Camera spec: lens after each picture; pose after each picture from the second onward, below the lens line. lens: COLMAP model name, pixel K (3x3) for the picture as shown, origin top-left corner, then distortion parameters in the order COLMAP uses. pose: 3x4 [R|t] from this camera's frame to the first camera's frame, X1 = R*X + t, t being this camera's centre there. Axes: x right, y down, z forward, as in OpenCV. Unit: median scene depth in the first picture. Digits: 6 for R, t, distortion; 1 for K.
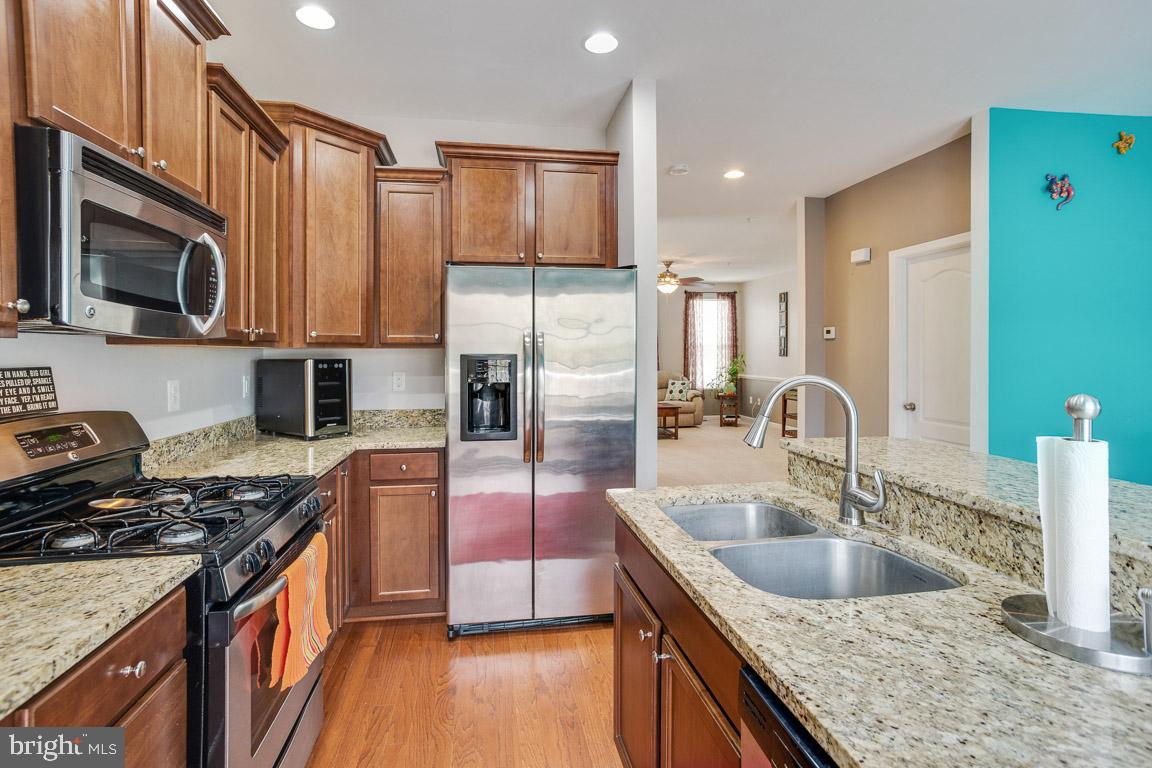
lens RADIAL K [[559.7, 0, 574.6], [0, 559.7, 354.3], [0, 0, 1]] dist [-0.038901, 0.026300]
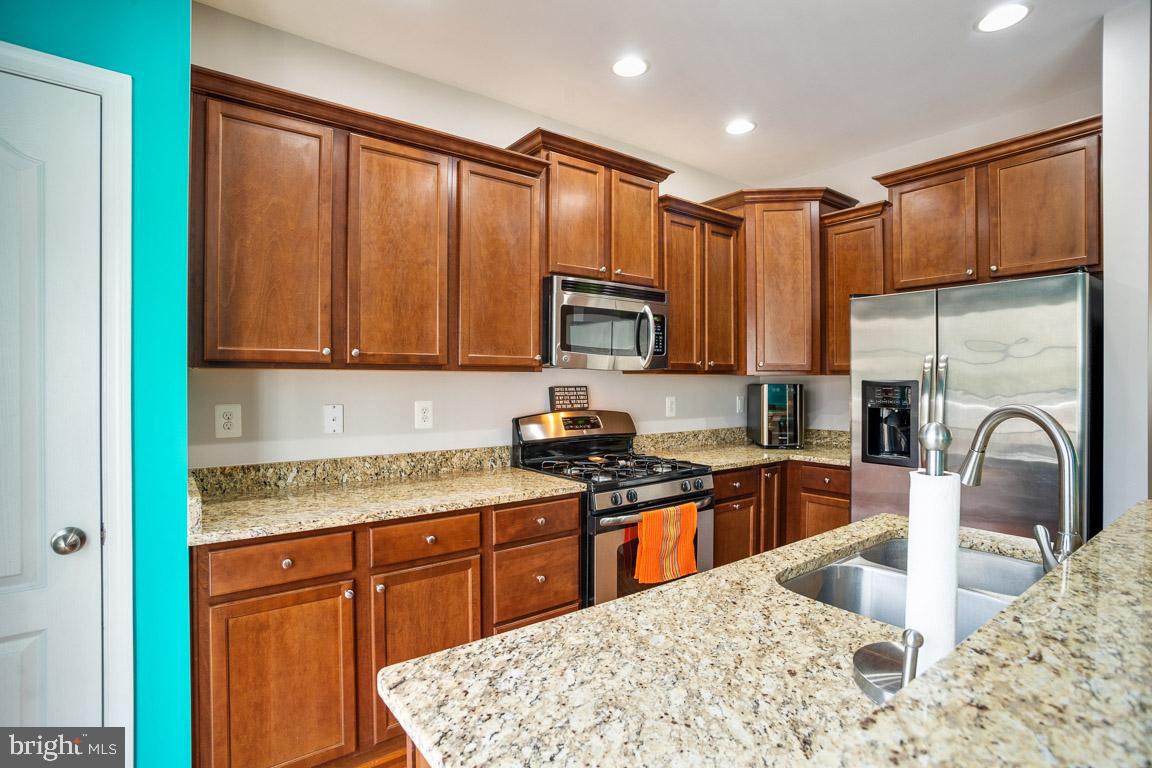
lens RADIAL K [[568.8, 0, 576.3], [0, 568.8, 381.9], [0, 0, 1]] dist [-0.055267, 0.000232]
pose [[0.465245, 0.003541, -0.885175, 0.485867], [-0.003560, 0.999991, 0.002130, 0.002559], [0.885175, 0.002160, 0.465254, 0.023414]]
